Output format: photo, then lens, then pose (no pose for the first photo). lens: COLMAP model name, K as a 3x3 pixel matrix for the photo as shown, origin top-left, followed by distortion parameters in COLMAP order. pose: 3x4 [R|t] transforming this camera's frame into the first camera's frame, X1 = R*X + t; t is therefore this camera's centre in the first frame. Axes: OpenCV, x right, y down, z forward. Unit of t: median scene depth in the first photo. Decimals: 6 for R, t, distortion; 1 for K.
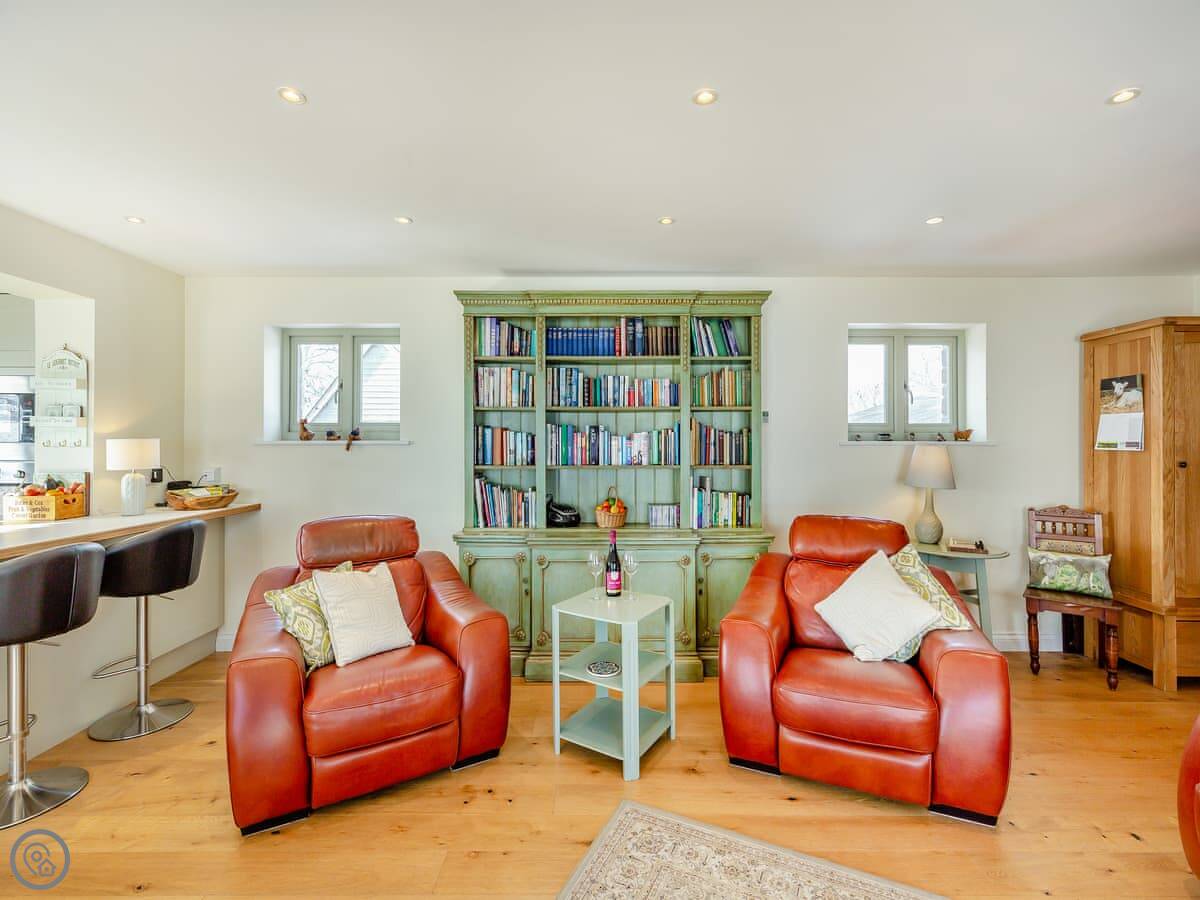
lens RADIAL K [[549.7, 0, 602.8], [0, 549.7, 436.4], [0, 0, 1]] dist [0.001902, -0.000026]
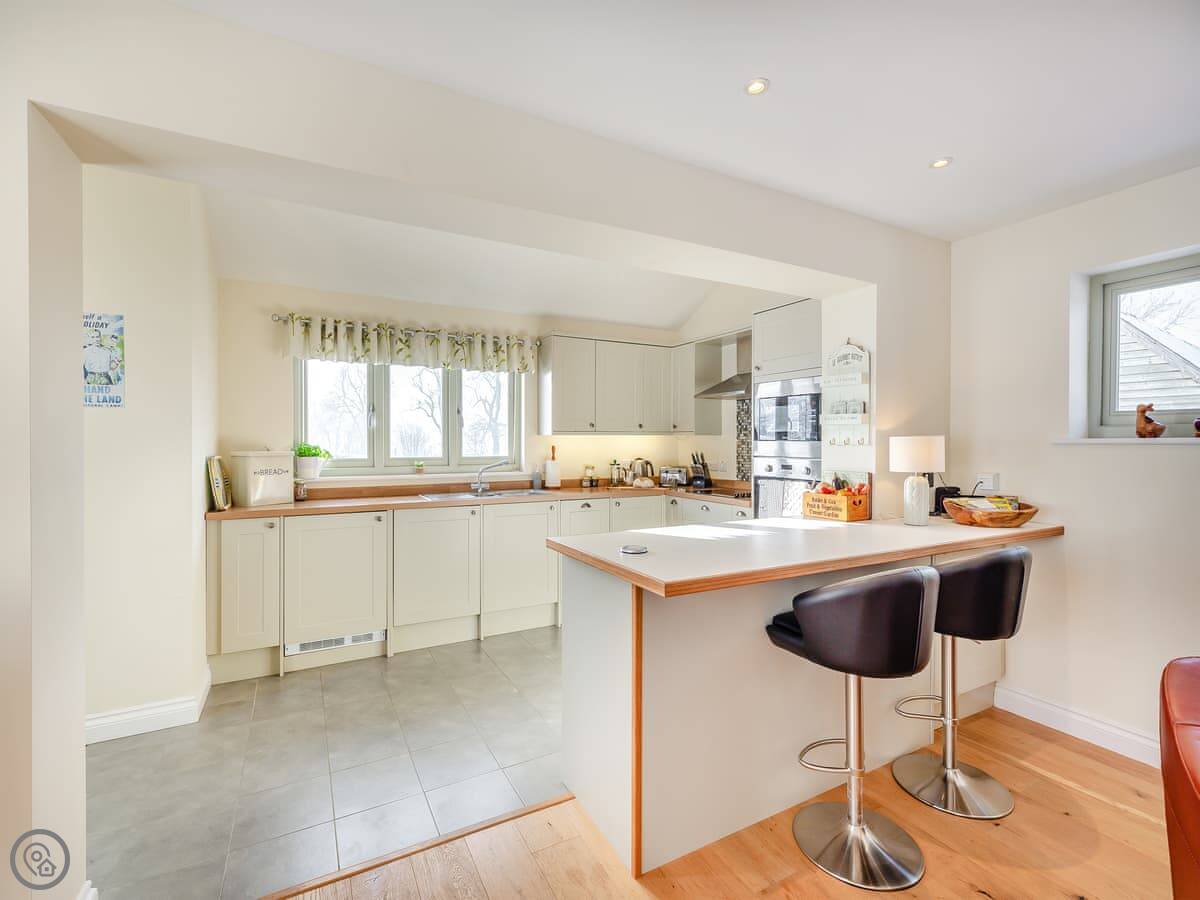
lens RADIAL K [[549.7, 0, 602.8], [0, 549.7, 436.4], [0, 0, 1]] dist [0.001902, -0.000026]
pose [[0.462234, -0.010502, -0.886696, -0.322171], [0.006329, 0.999943, -0.008544, 0.009102], [0.886736, -0.001663, 0.462274, 0.172694]]
